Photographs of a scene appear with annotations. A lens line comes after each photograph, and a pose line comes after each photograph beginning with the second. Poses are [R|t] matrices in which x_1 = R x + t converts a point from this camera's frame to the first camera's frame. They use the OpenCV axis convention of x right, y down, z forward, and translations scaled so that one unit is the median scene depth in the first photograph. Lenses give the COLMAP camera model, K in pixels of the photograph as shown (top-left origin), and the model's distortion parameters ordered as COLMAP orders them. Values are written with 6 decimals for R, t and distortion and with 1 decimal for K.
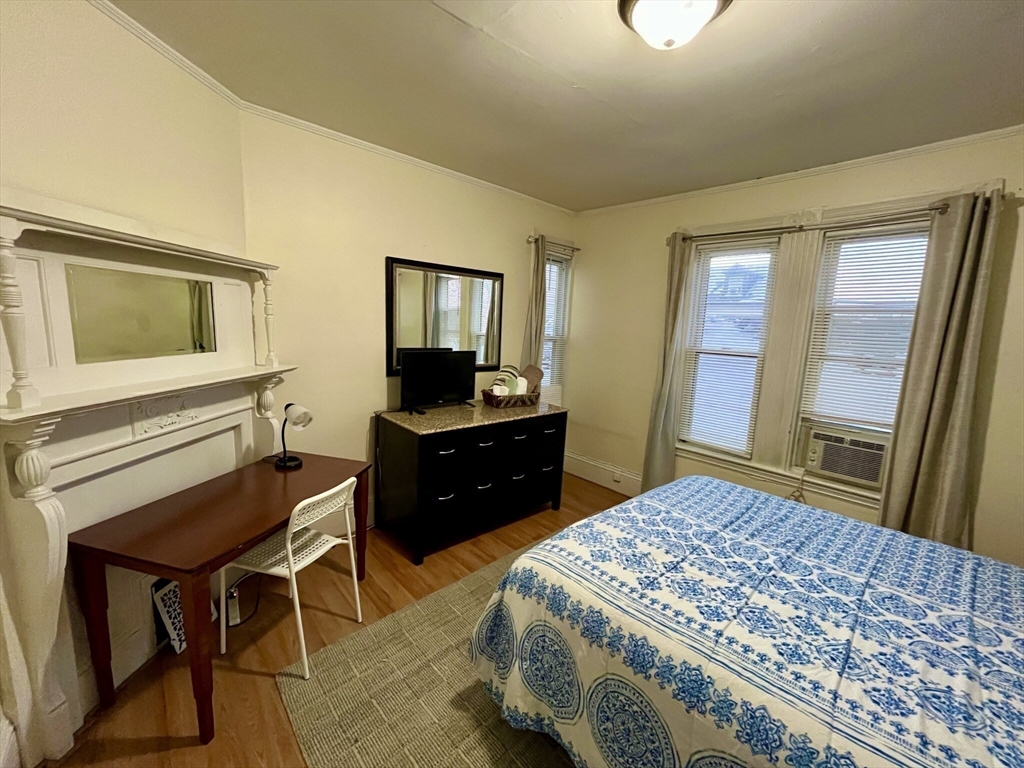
lens RADIAL K [[413.0, 0, 511.5], [0, 413.0, 386.2], [0, 0, 1]] dist [0.002282, -0.000181]
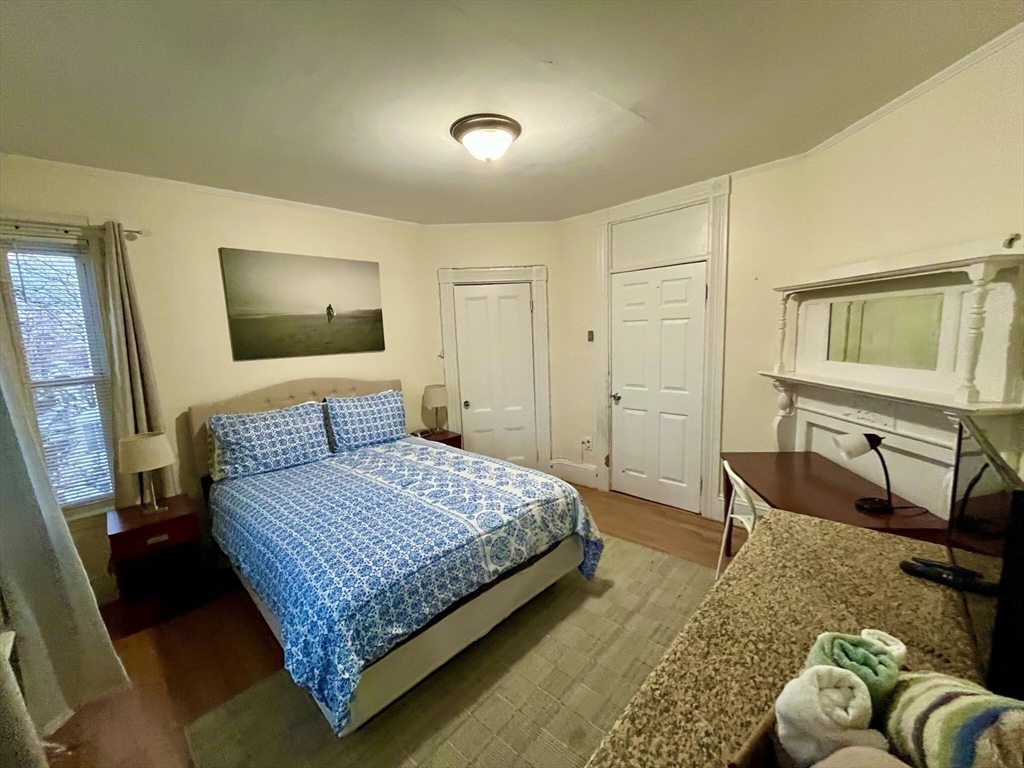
lens RADIAL K [[413.0, 0, 506.4], [0, 413.0, 386.3], [0, 0, 1]] dist [0.002282, -0.000181]
pose [[-0.996286, 0.002938, -0.086054, 0.452060], [-0.019880, 0.964566, 0.263092, -0.400131], [0.083777, 0.263826, -0.960925, 2.680958]]
